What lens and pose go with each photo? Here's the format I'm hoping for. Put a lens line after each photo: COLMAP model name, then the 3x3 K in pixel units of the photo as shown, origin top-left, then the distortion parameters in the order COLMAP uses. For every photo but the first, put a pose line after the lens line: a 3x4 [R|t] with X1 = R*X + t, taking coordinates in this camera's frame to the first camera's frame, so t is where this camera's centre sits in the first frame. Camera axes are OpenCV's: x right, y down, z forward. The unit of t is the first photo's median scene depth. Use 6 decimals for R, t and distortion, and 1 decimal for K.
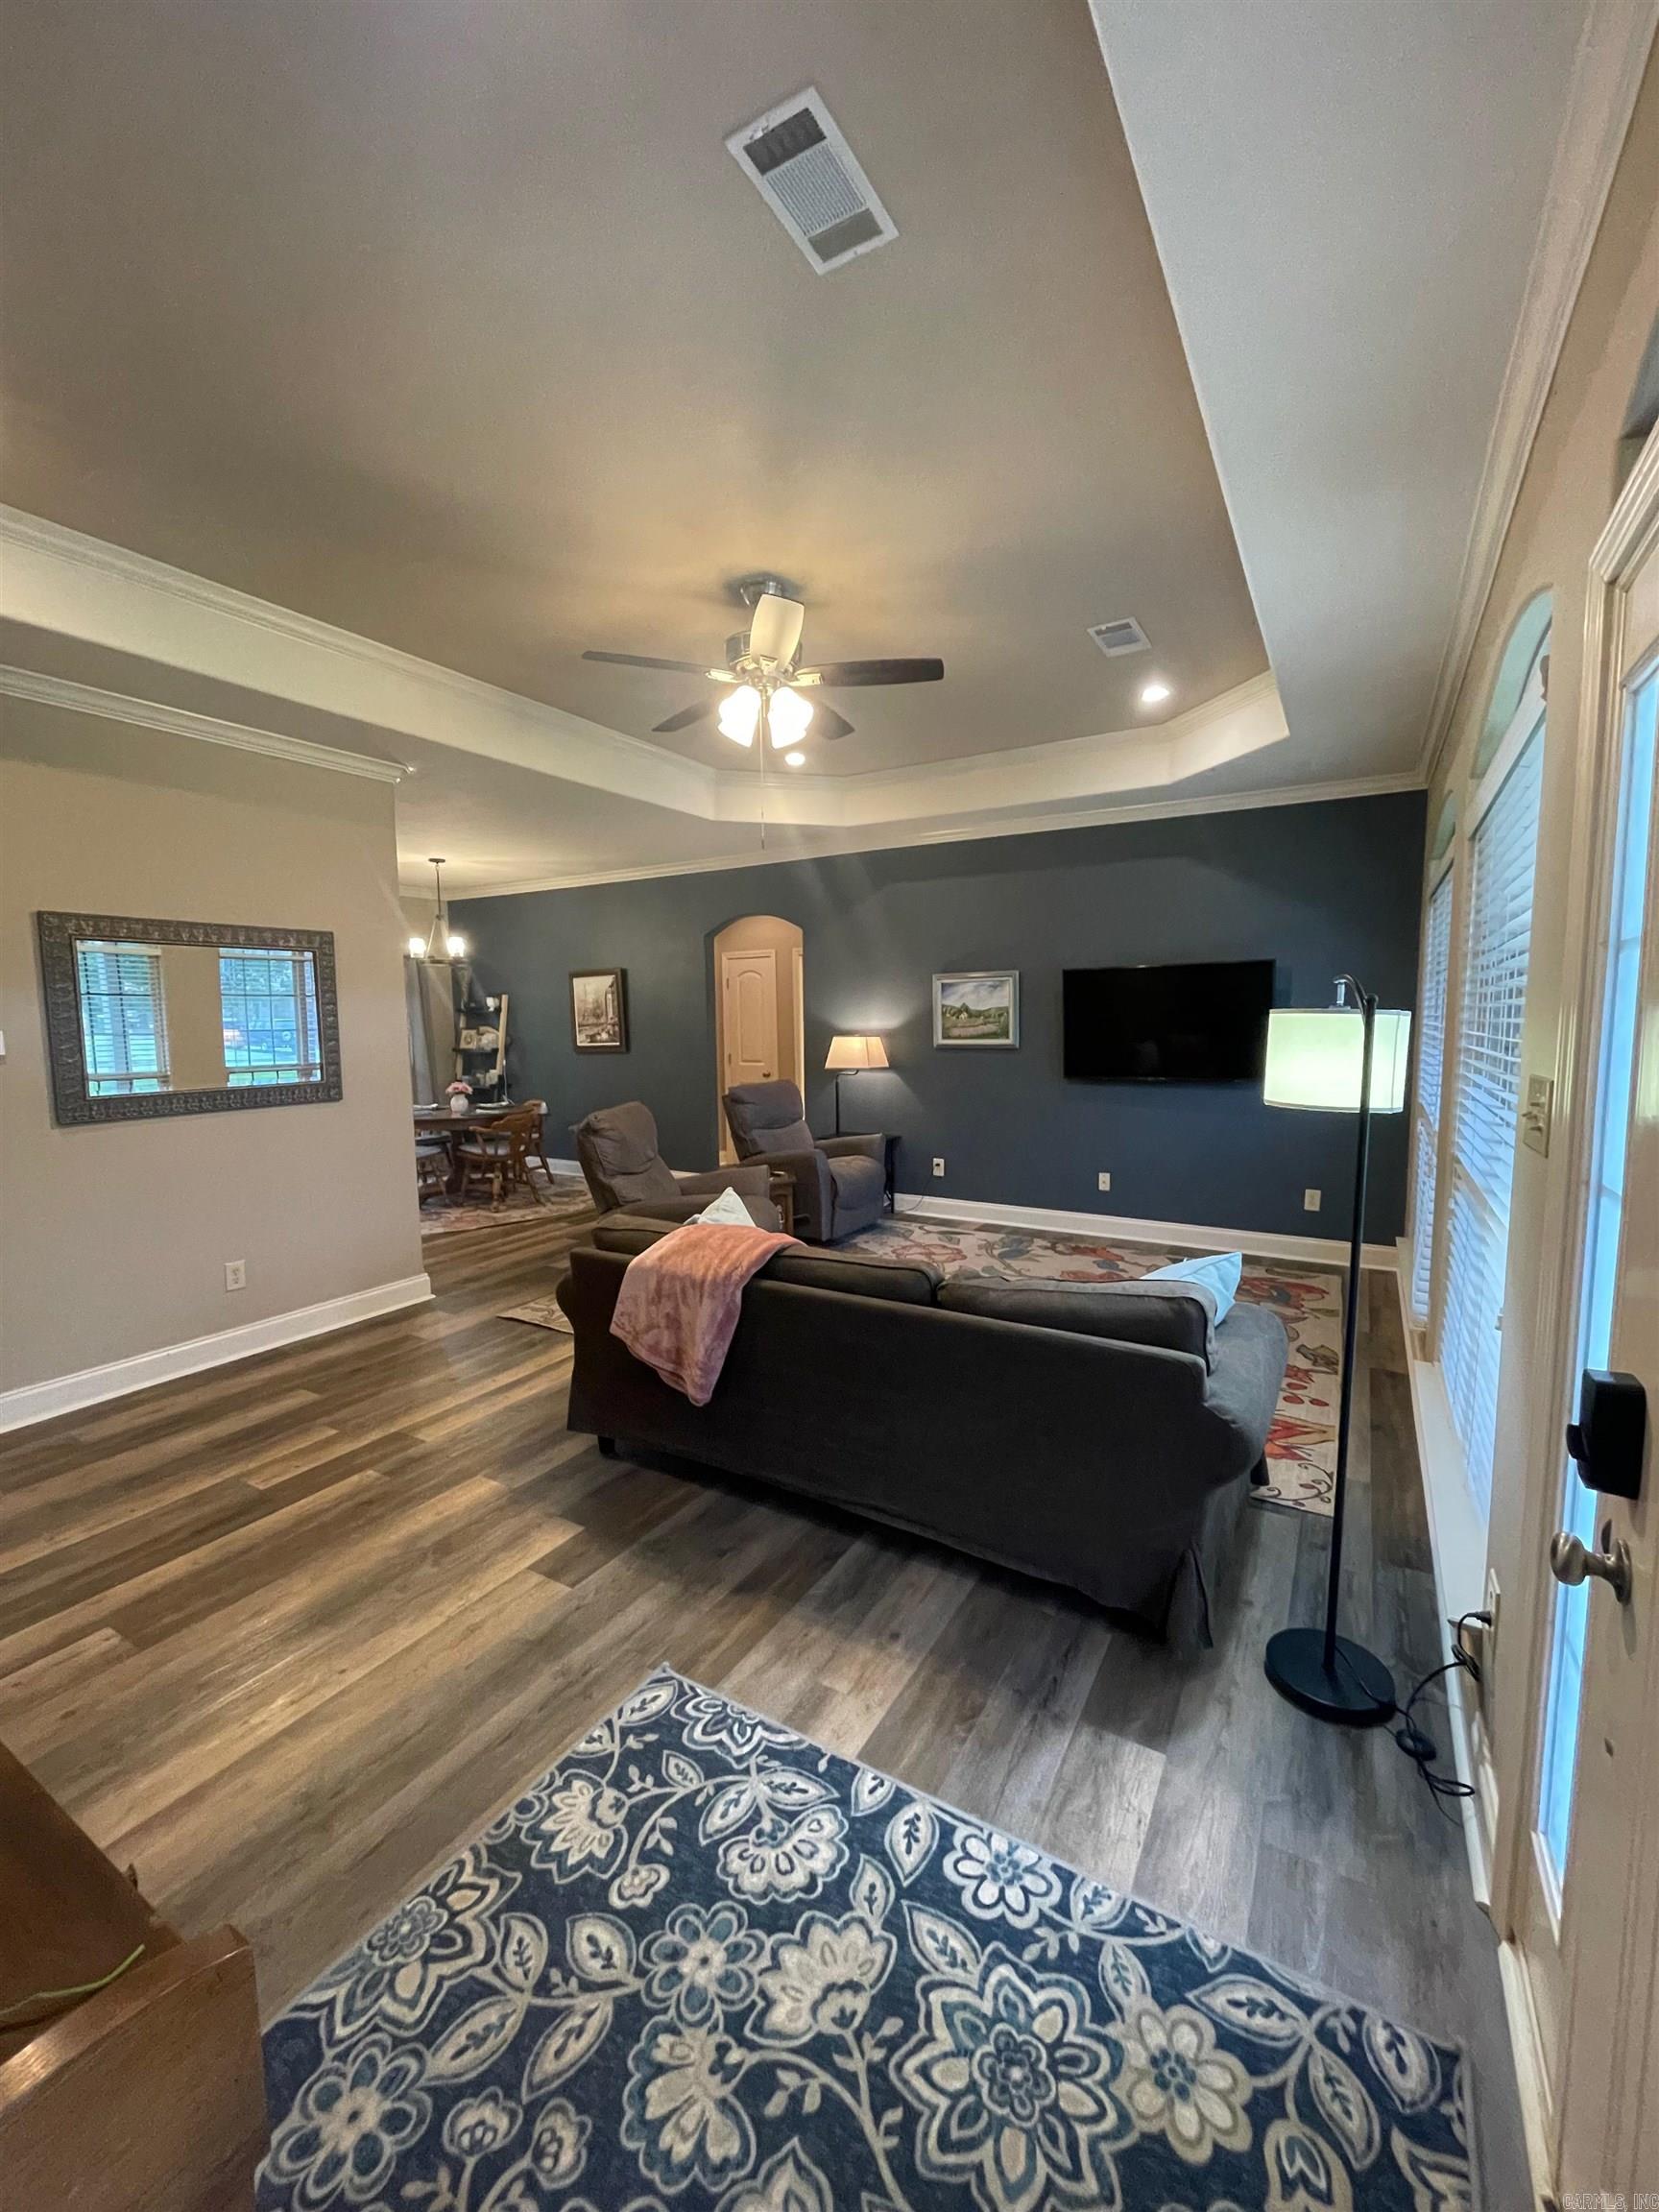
lens RADIAL K [[899.6, 0, 822.8], [0, 899.6, 1102.6], [0, 0, 1]] dist [-0.001016, -0.000110]
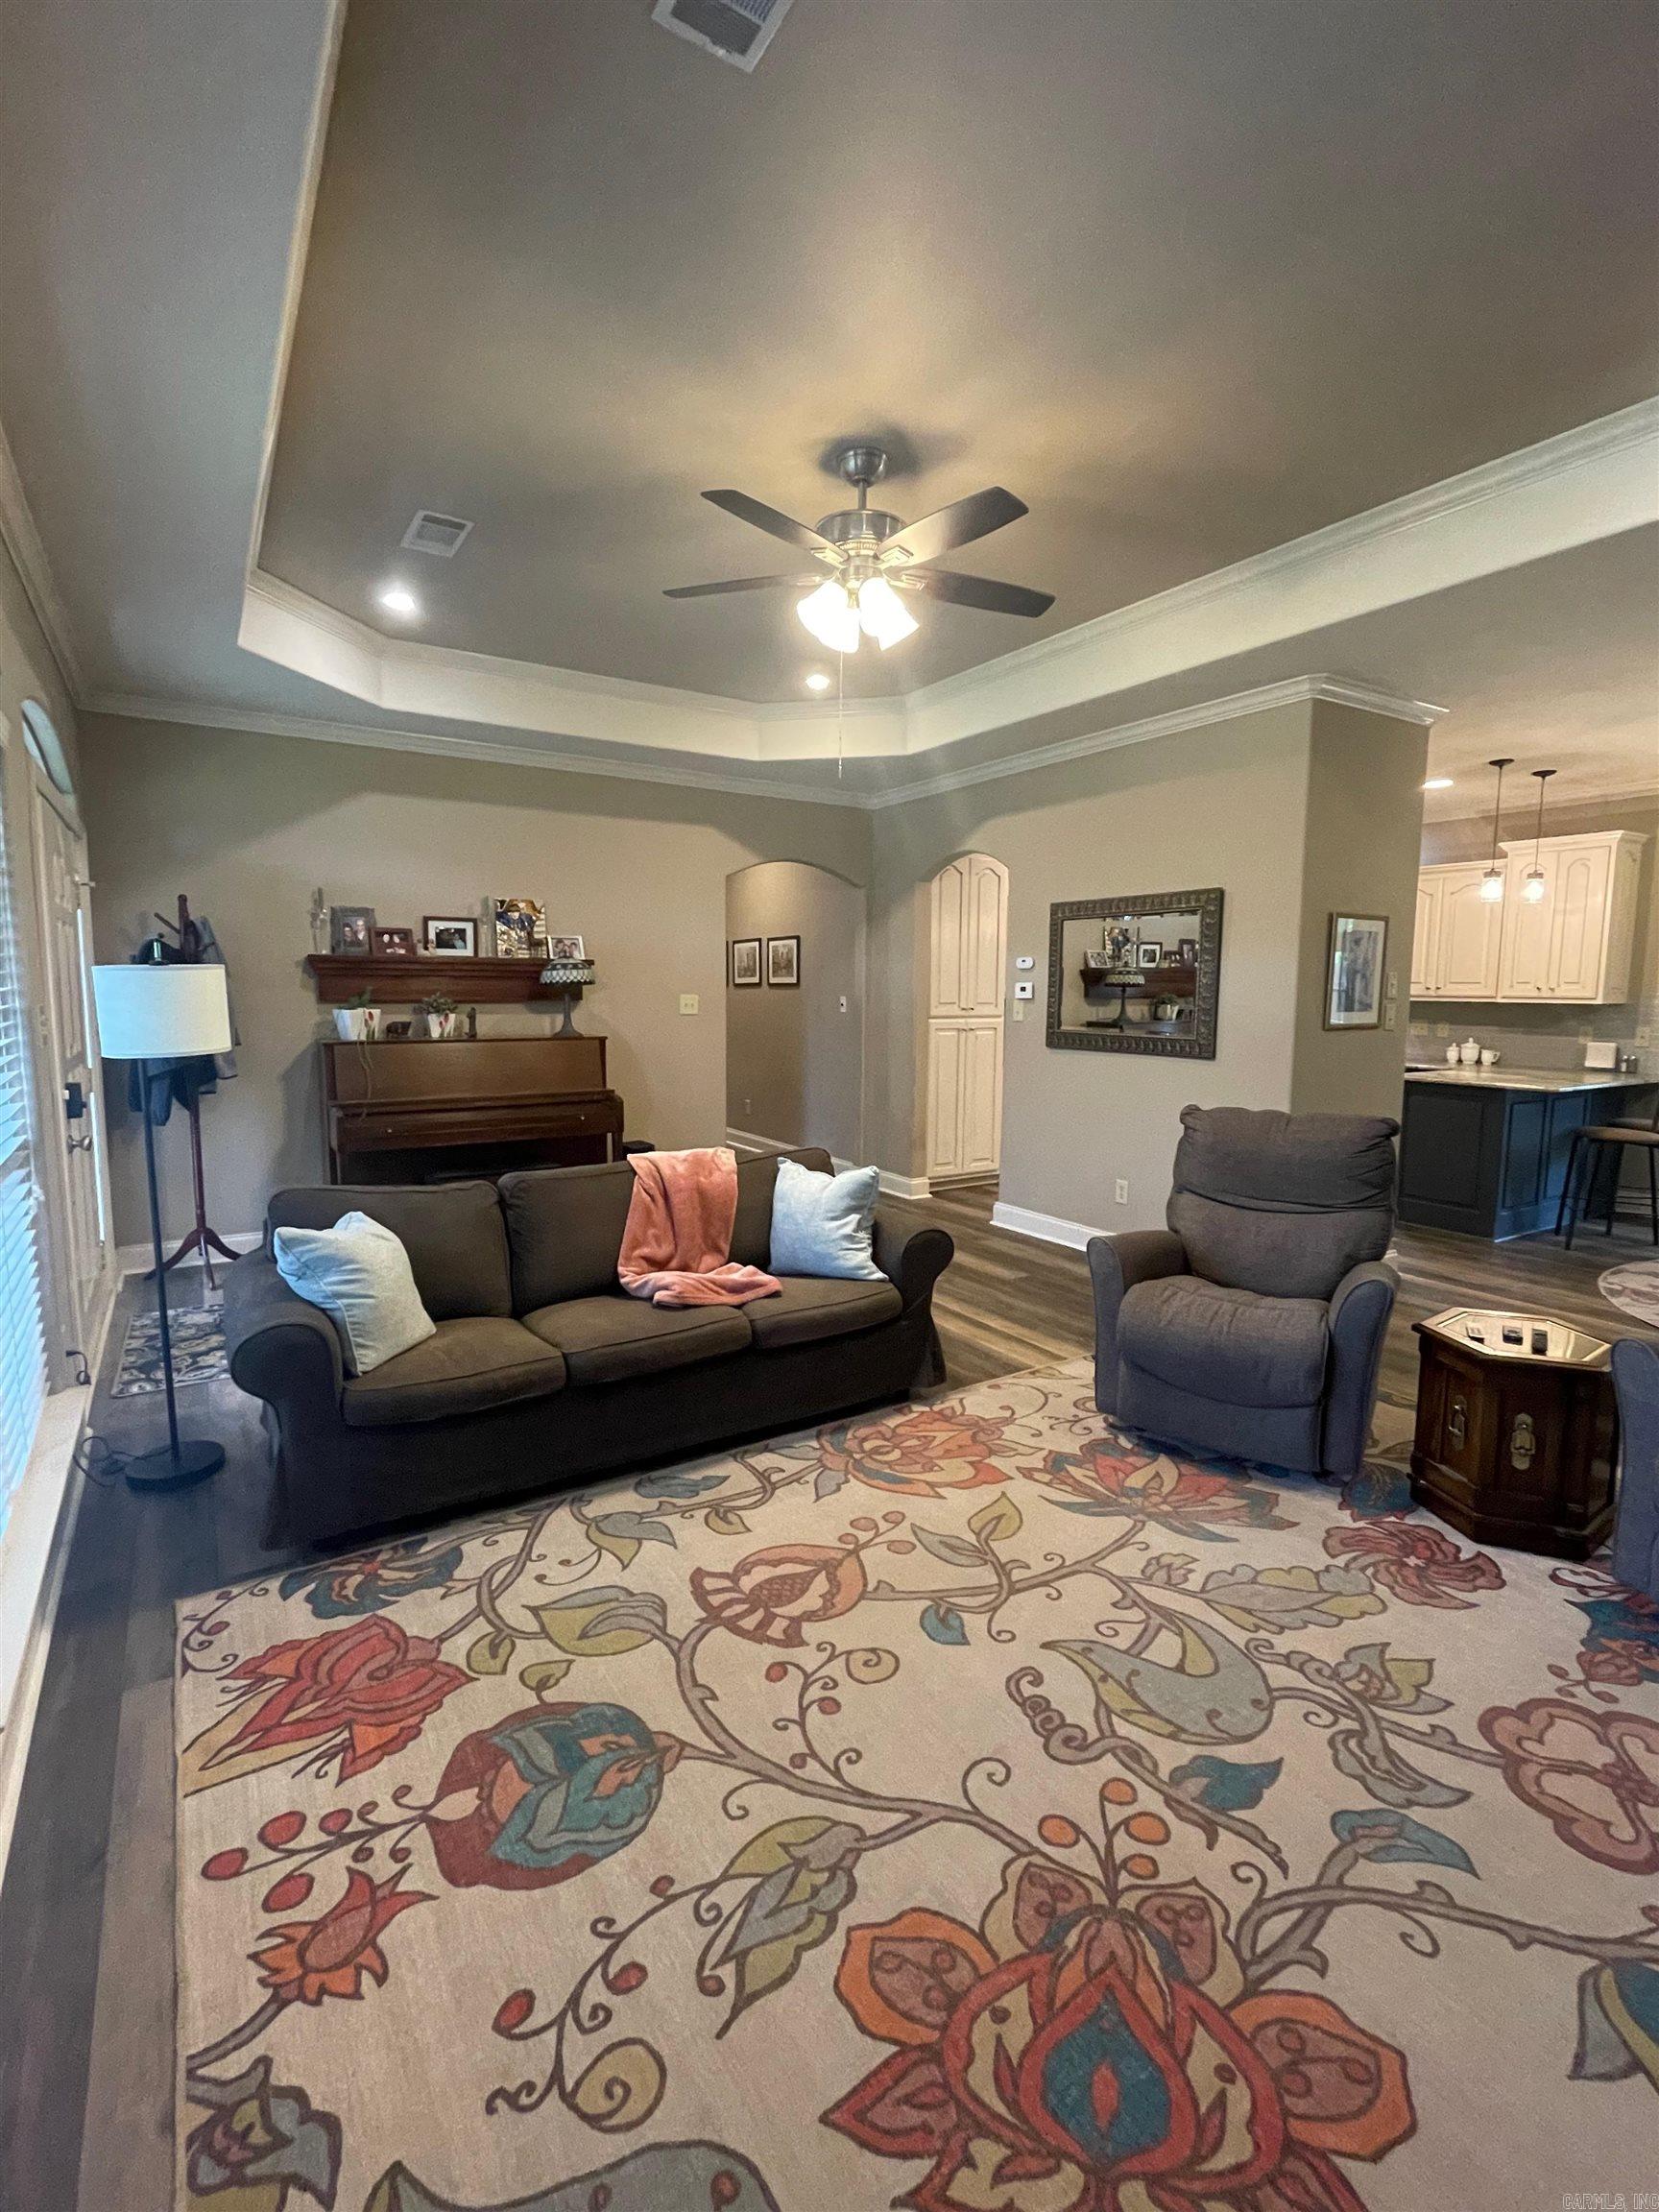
lens RADIAL K [[1012.7, 0, 826.4], [0, 1012.7, 1095.9], [0, 0, 1]] dist [-0.005350, -0.000330]
pose [[-0.453777, 0.105226, -0.884881, 0.570531], [-0.088091, 0.982843, 0.162049, -0.094145], [0.886750, 0.151484, -0.436722, 0.994222]]
